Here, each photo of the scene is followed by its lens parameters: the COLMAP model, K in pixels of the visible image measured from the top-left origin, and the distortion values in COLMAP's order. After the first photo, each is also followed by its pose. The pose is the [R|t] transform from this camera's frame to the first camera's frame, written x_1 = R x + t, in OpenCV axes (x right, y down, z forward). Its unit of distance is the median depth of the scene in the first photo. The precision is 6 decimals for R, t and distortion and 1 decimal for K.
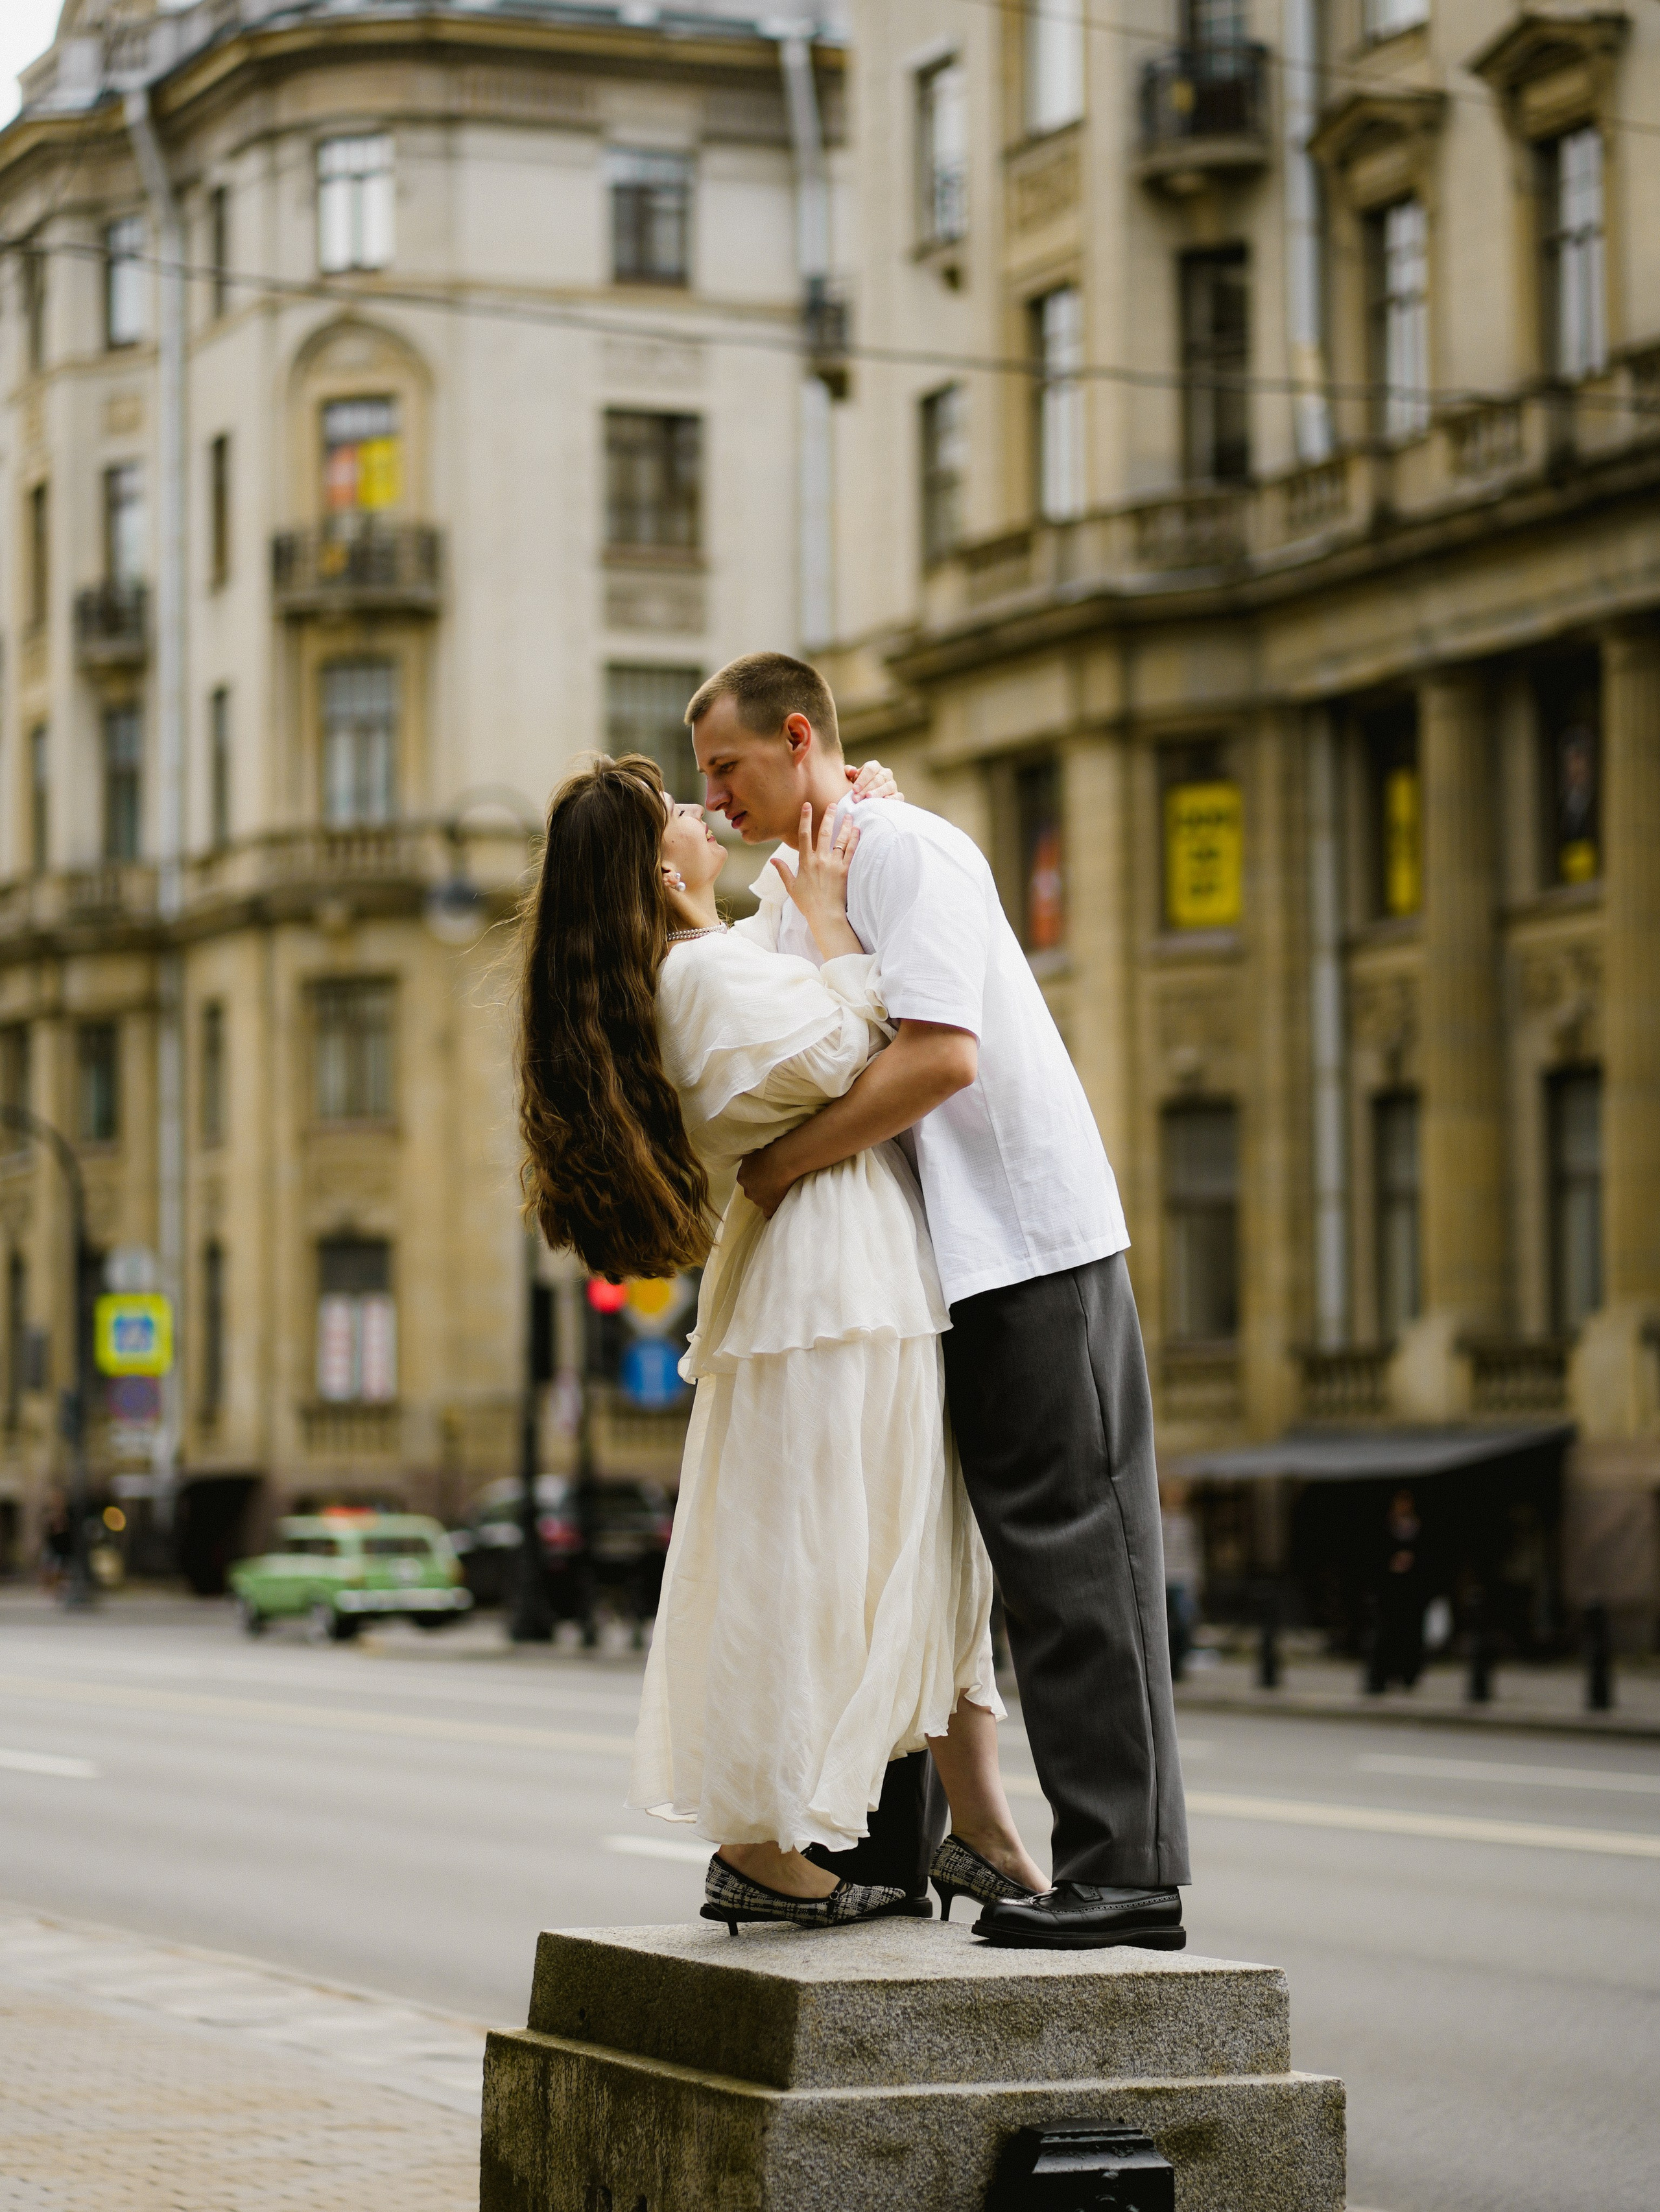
lens RADIAL K [[5494.4, 0, 775.6], [0, 5494.4, 1111.1], [0, 0, 1]] dist [0.097400, -0.617028]
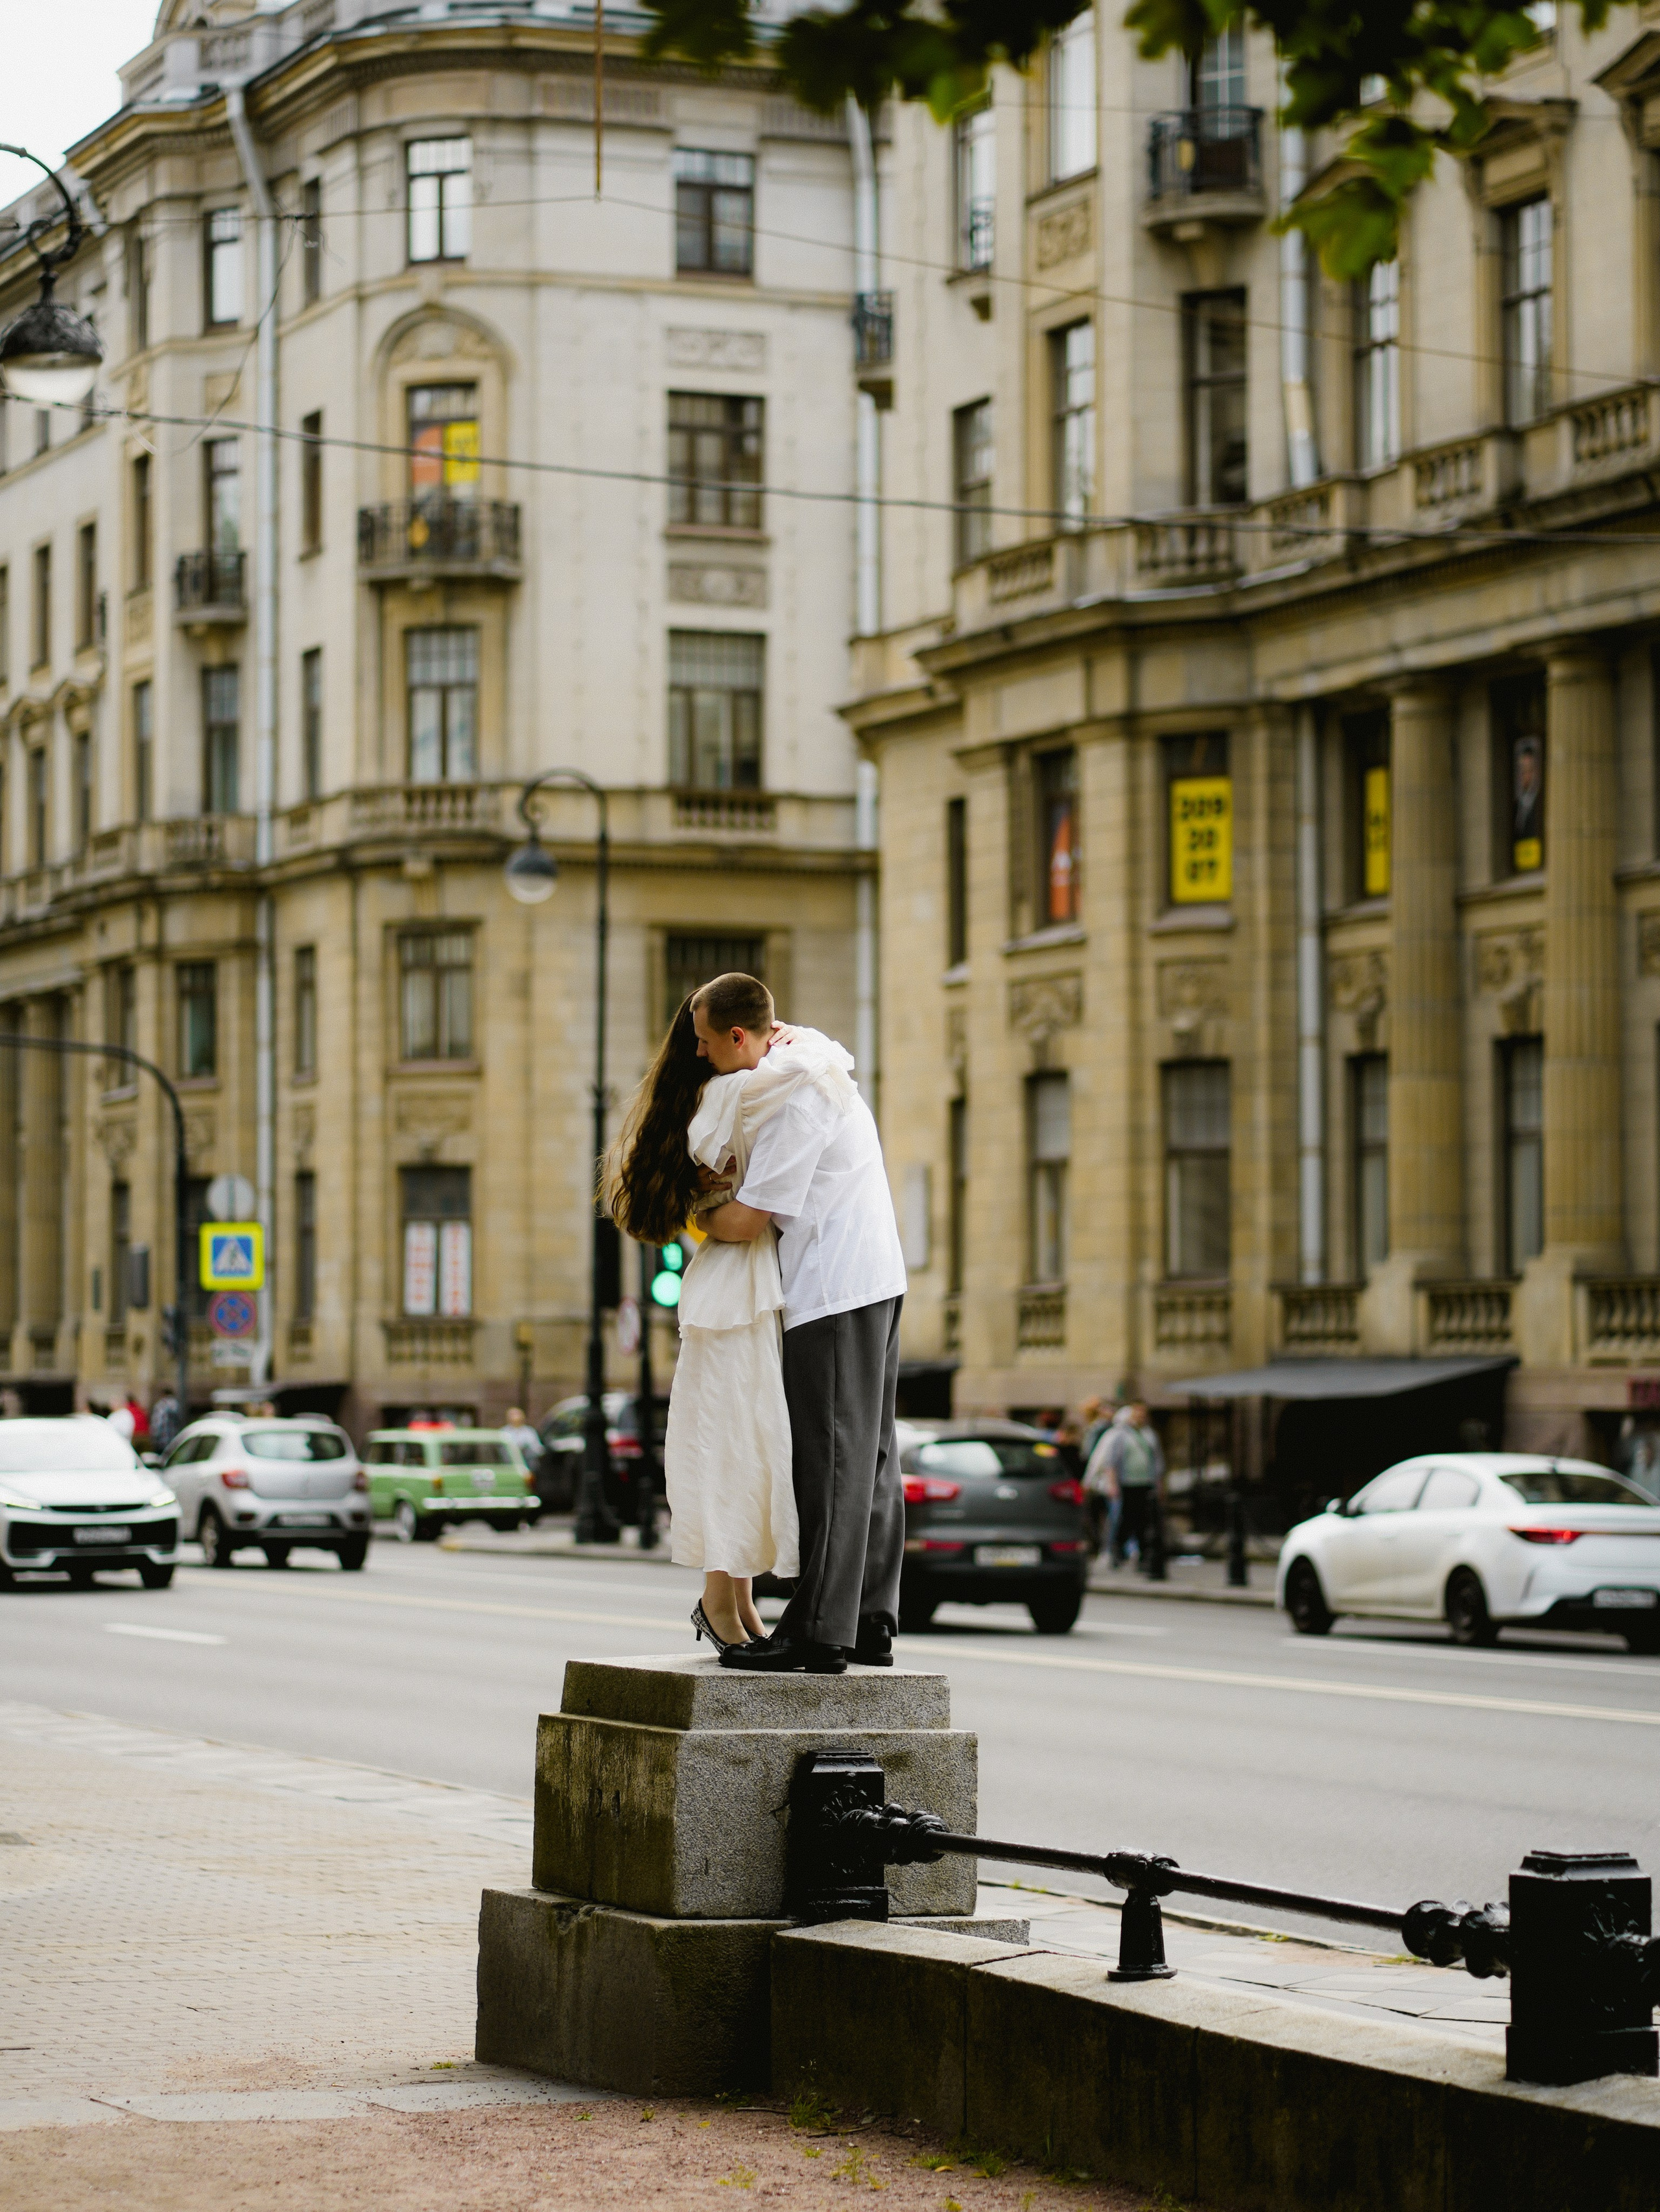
lens RADIAL K [[5567.2, 0, 605.8], [0, 5567.2, 1101.8], [0, 0, 1]] dist [0.305209, 0.294205]
pose [[0.998991, 0.004474, -0.044683, 0.009497], [-0.003769, 0.999867, 0.015841, -0.012391], [0.044748, -0.015656, 0.998876, -0.156021]]
